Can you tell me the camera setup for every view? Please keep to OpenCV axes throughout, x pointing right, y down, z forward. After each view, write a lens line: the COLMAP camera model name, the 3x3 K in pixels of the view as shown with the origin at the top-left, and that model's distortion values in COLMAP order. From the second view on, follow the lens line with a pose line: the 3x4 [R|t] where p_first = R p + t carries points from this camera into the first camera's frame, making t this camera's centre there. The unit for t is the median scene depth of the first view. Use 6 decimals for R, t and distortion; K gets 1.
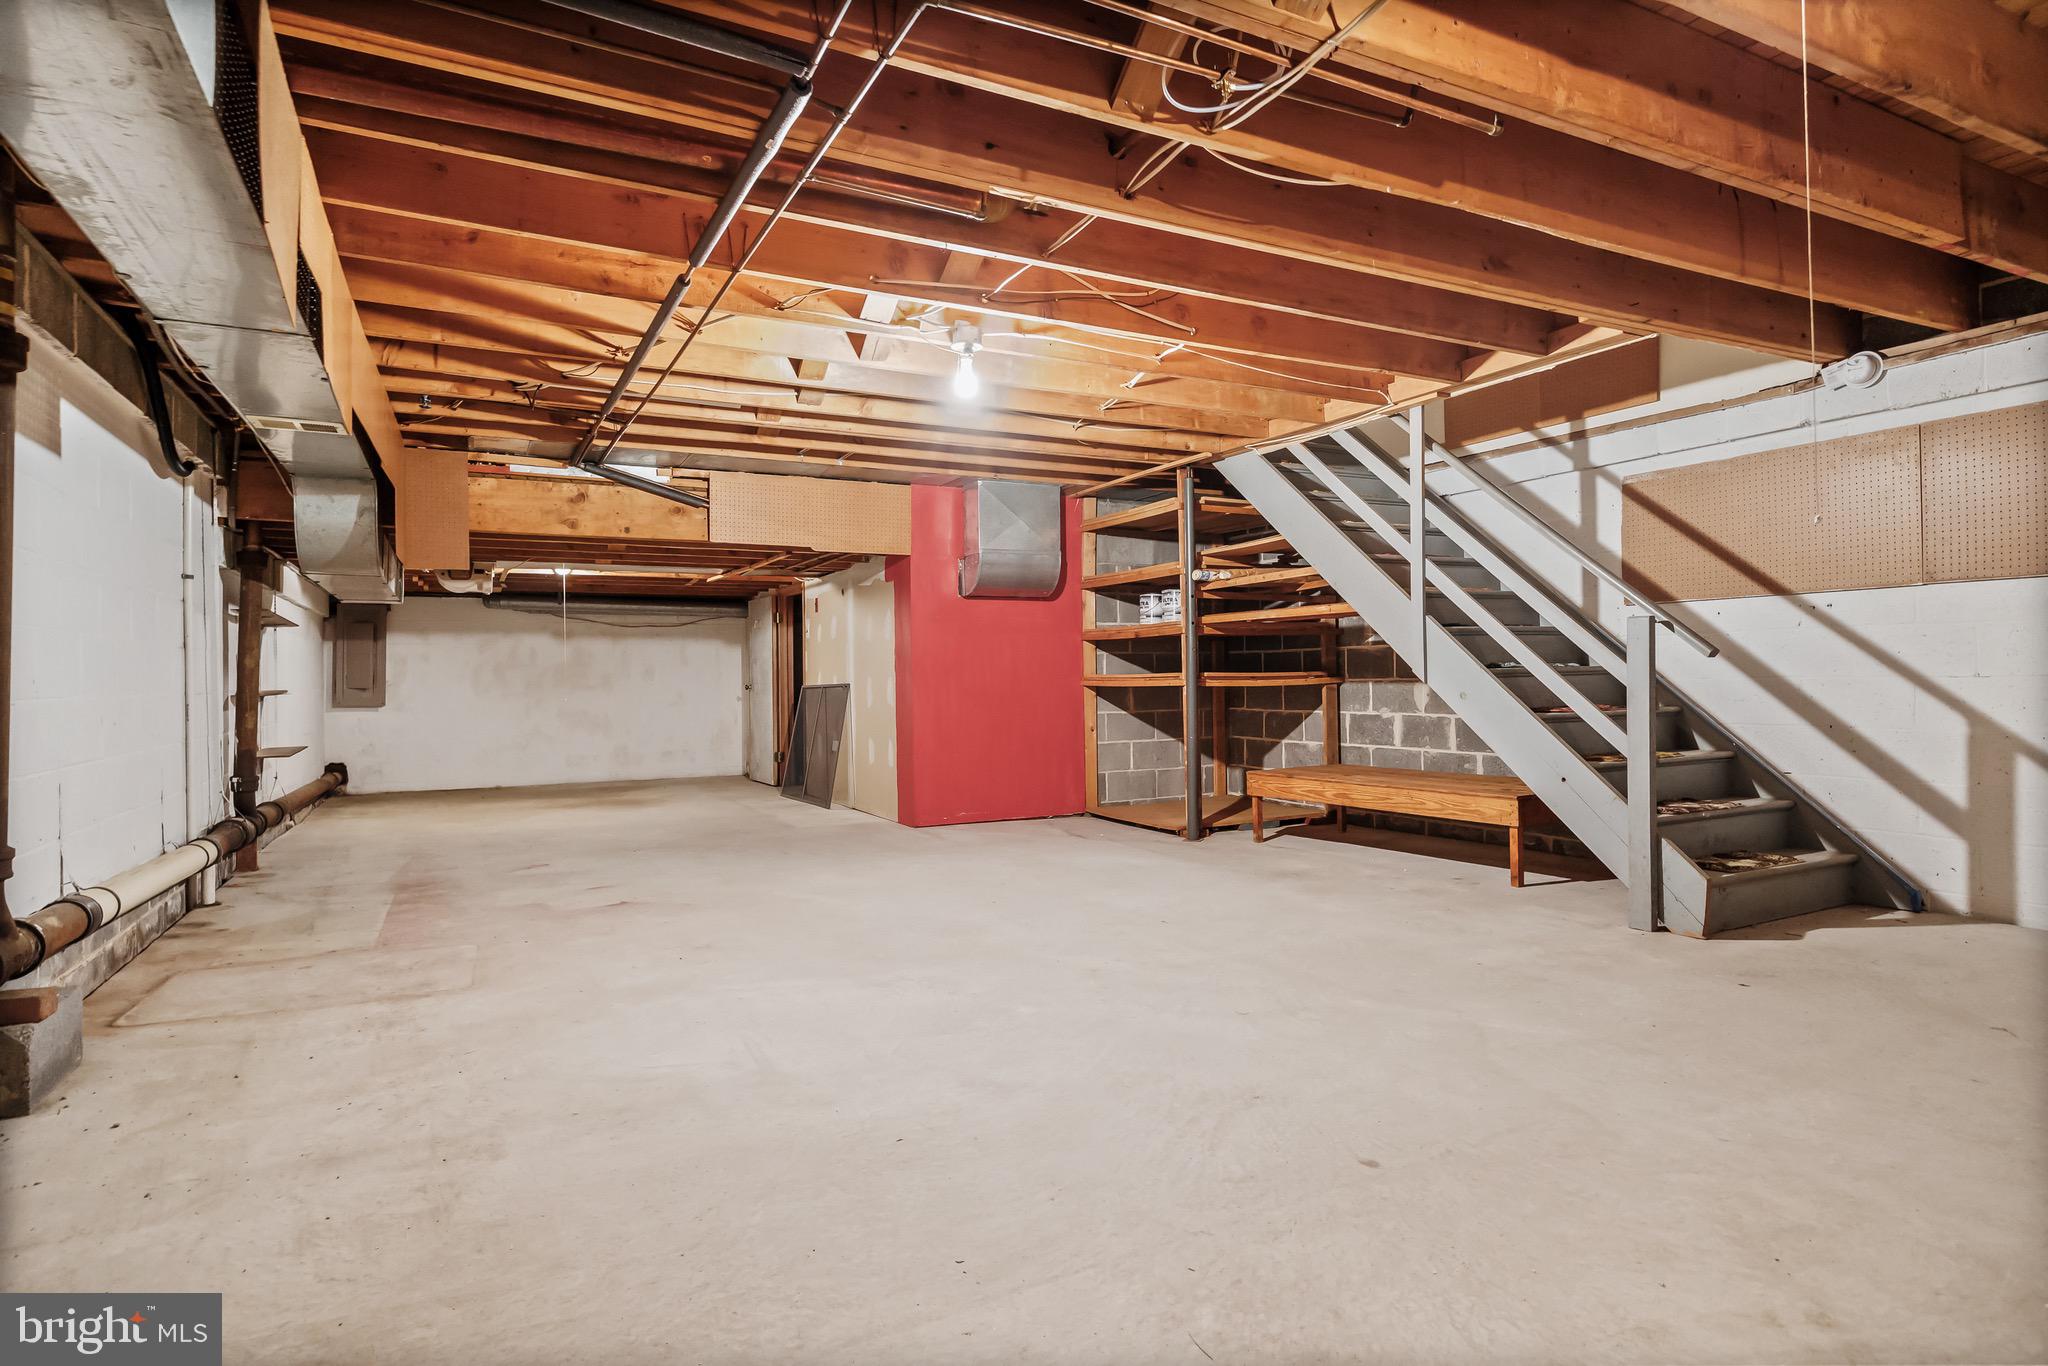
lens RADIAL K [[1120.5, 0, 1016.5], [0, 1120.5, 677.1], [0, 0, 1]] dist [-0.001903, 0.000262]
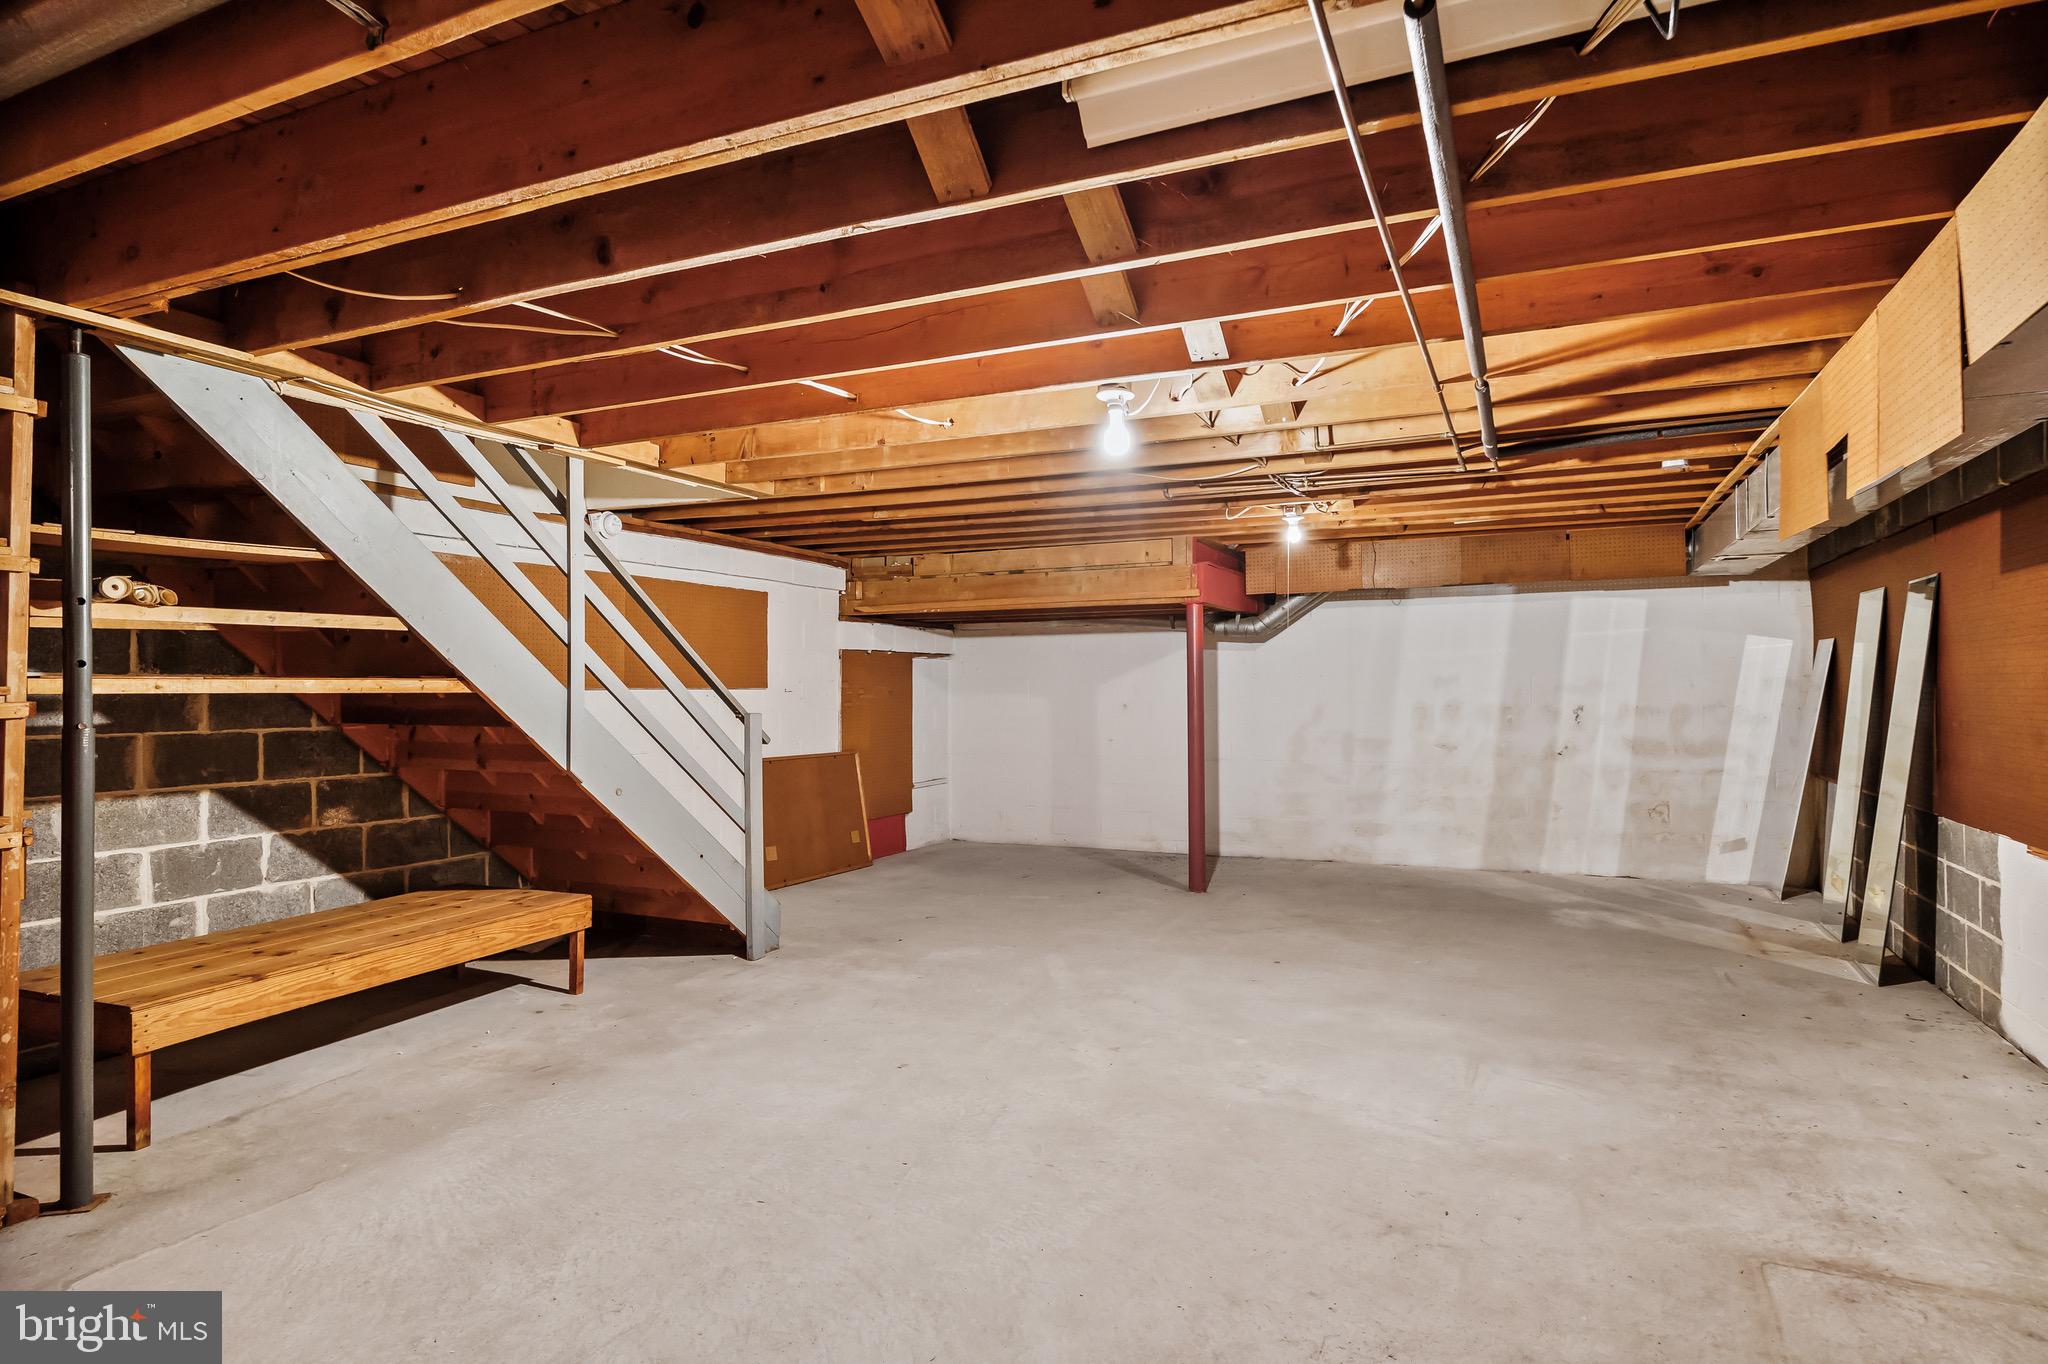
lens RADIAL K [[1160.7, 0, 1028.9], [0, 1160.7, 692.7], [0, 0, 1]] dist [-0.000230, -0.001442]
pose [[-0.639491, 0.011933, 0.768706, -0.982948], [0.012137, 0.999912, -0.005425, -0.100516], [-0.768702, 0.005861, -0.639580, 2.357063]]
